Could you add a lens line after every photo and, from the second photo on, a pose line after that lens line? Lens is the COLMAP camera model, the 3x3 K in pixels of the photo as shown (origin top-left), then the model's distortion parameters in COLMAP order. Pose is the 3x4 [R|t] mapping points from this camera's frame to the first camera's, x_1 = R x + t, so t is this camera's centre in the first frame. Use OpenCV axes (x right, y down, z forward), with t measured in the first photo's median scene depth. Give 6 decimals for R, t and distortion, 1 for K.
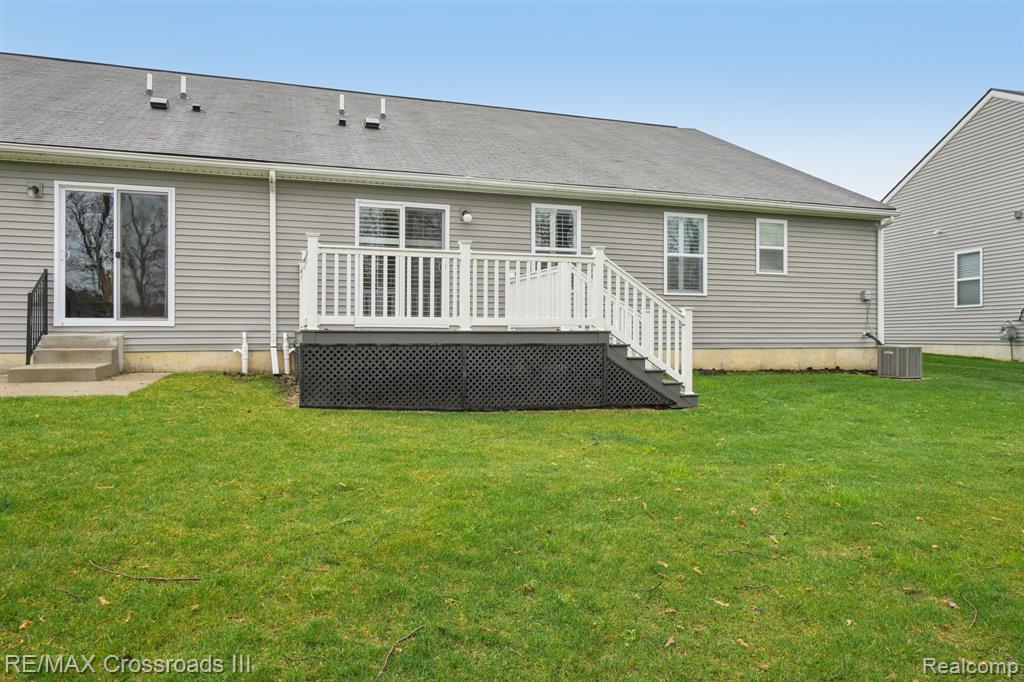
lens RADIAL K [[657.8, 0, 509.1], [0, 657.8, 343.8], [0, 0, 1]] dist [-0.008071, -0.005184]
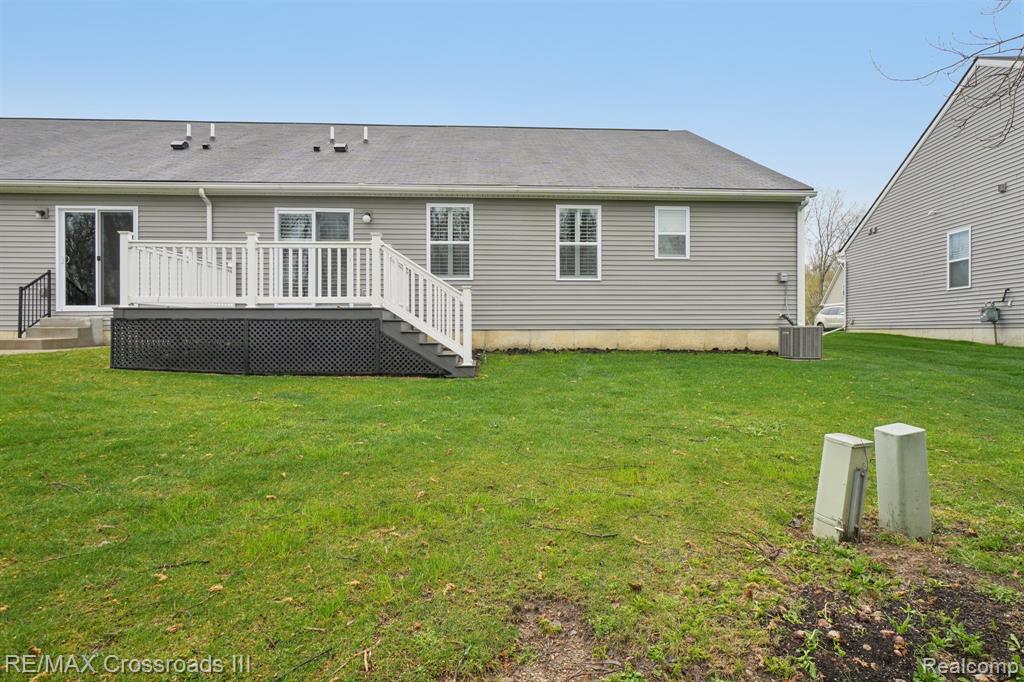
lens RADIAL K [[564.0, 0, 509.5], [0, 564.0, 334.4], [0, 0, 1]] dist [-0.010824, 0.002051]
pose [[0.969363, -0.000617, -0.245632, 0.409123], [-0.000247, 0.999994, -0.003489, 0.020188], [0.245632, 0.003443, 0.969357, 0.071598]]
